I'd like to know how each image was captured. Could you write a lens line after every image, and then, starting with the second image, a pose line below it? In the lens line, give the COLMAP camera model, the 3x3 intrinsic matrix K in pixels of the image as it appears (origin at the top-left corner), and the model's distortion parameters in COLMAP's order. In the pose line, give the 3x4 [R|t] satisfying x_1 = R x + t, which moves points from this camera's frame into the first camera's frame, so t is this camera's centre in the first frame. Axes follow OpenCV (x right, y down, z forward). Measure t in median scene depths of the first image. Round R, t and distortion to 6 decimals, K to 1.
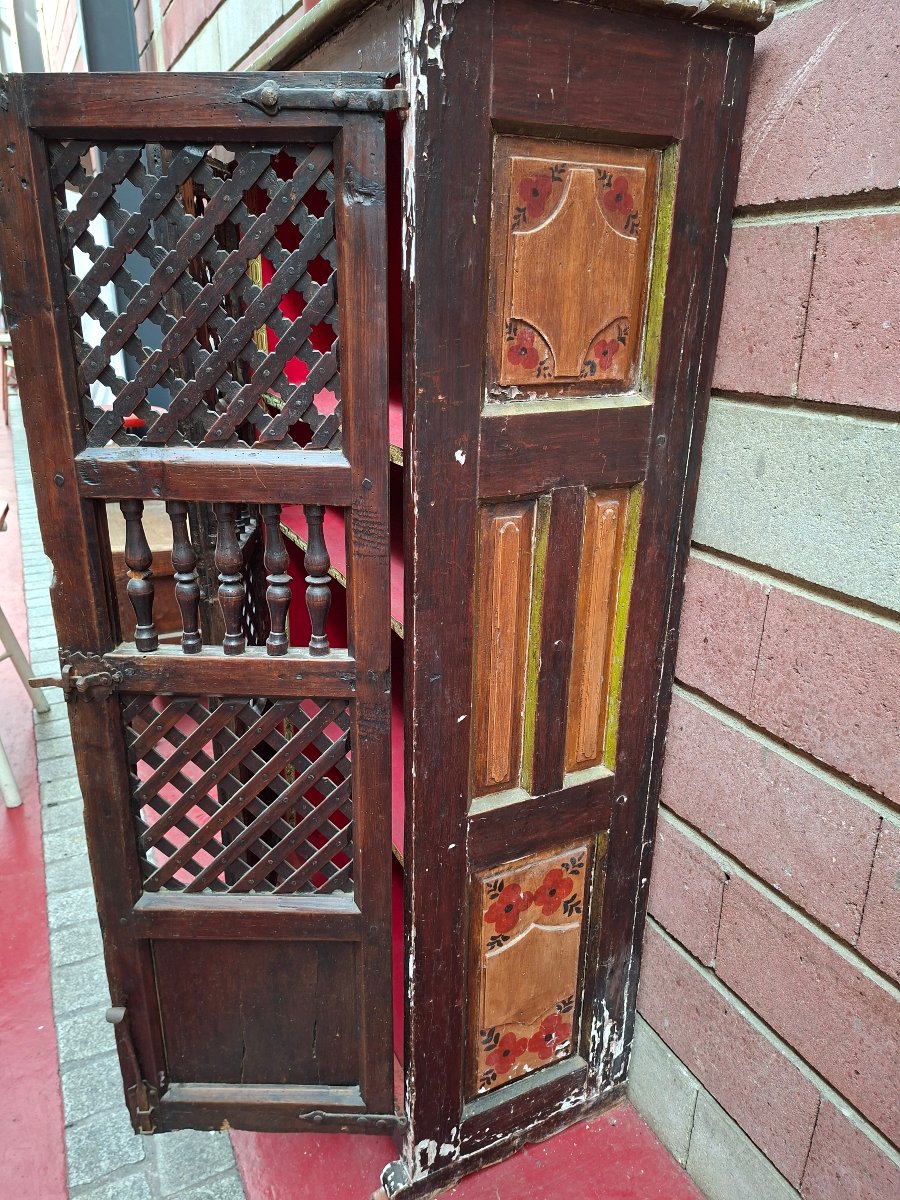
lens RADIAL K [[812.5, 0, 476.0], [0, 812.5, 596.8], [0, 0, 1]] dist [0.091156, -0.129844]
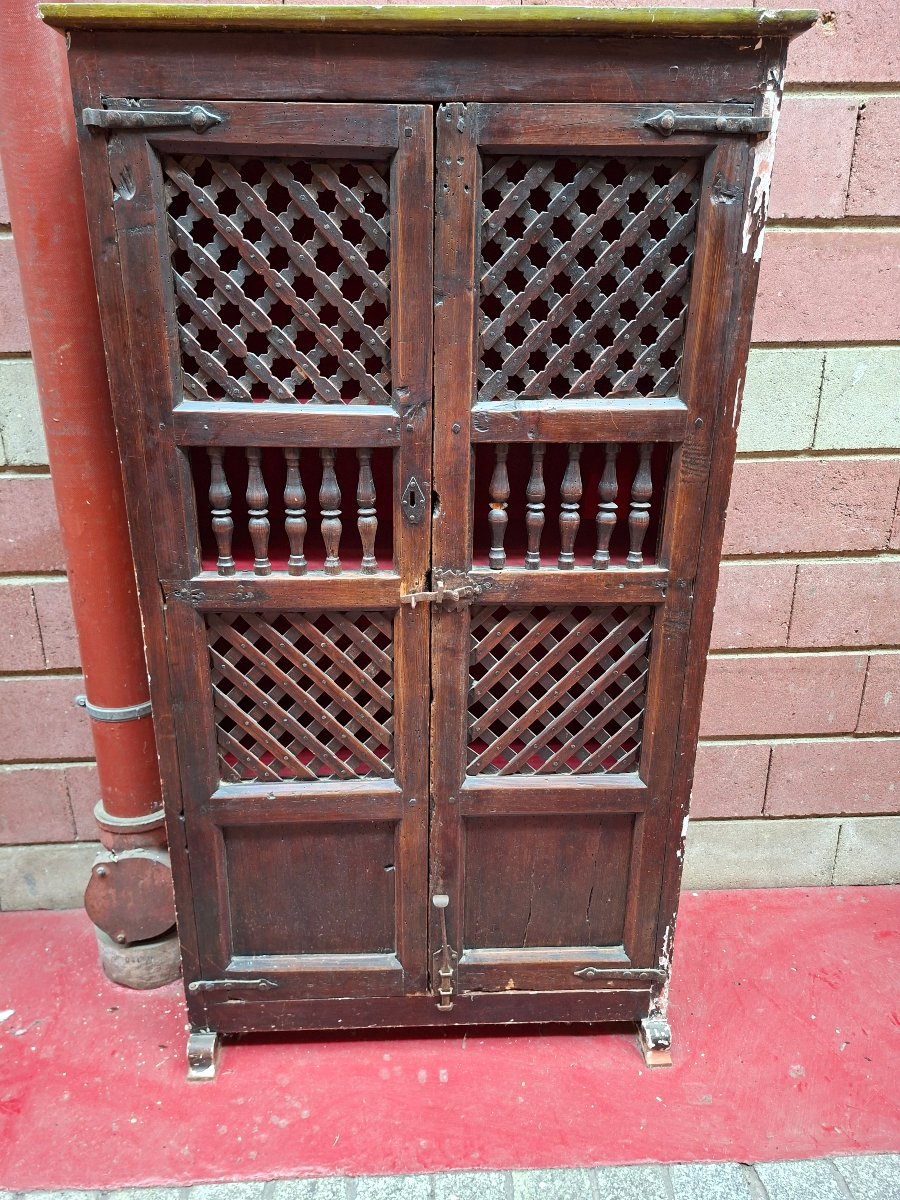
lens RADIAL K [[819.4, 0, 450.0], [0, 819.4, 600.0], [0, 0, 1]] dist [0.060233, -0.068097]
pose [[0.999130, -0.030481, 0.028457, -0.514002], [0.030781, 0.999474, -0.010180, 0.124415], [-0.028131, 0.011047, 0.999543, -0.241004]]
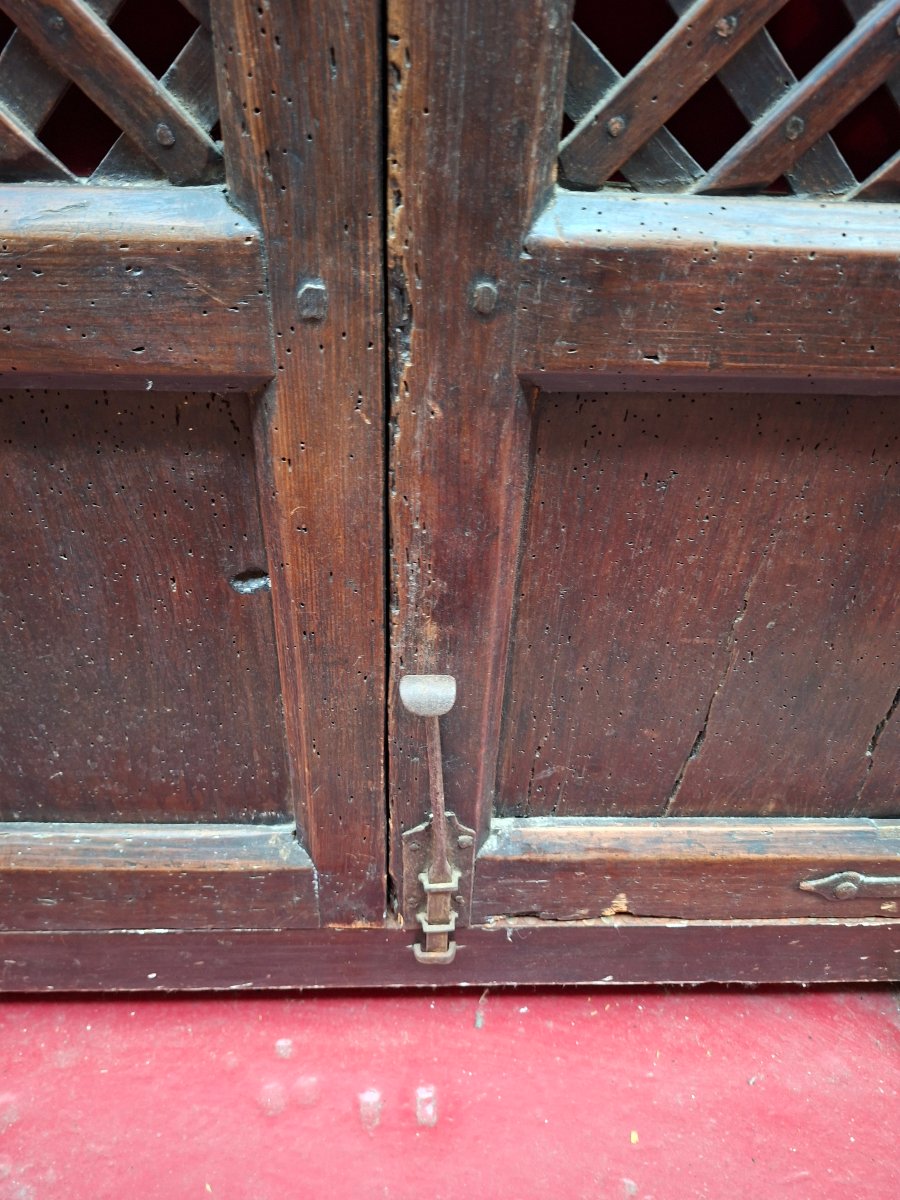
lens RADIAL K [[819.4, 0, 450.0], [0, 819.4, 600.0], [0, 0, 1]] dist [0.060233, -0.068097]
pose [[0.999617, -0.009368, 0.026034, -0.504733], [0.001984, 0.962779, 0.270284, 0.470191], [-0.027597, -0.270128, 0.962429, 0.798409]]
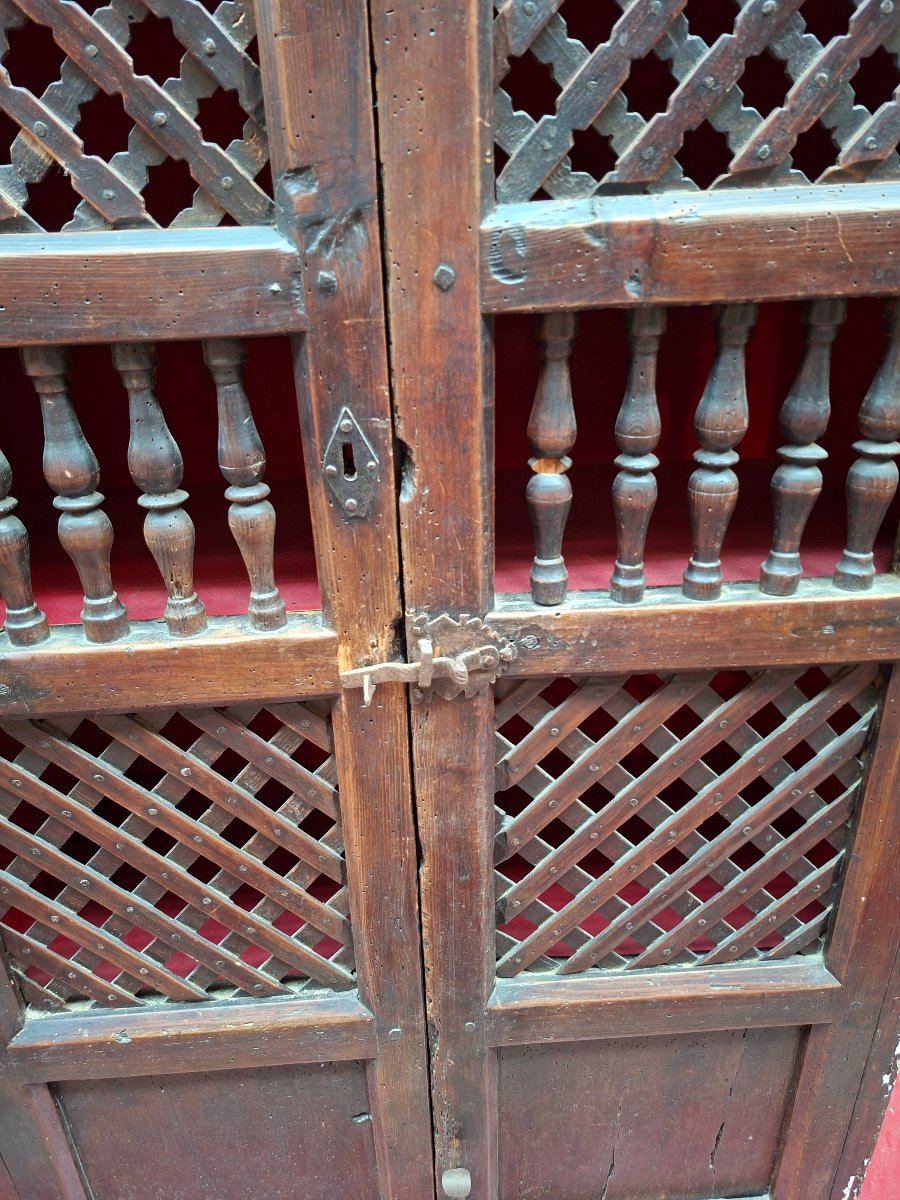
lens RADIAL K [[827.9, 0, 450.0], [0, 827.9, 600.0], [0, 0, 1]] dist [0.079708, -0.114670]
pose [[0.996967, -0.076263, 0.015509, -0.482380], [0.074396, 0.992431, 0.097701, 0.002693], [-0.022842, -0.096251, 0.995095, 0.438709]]
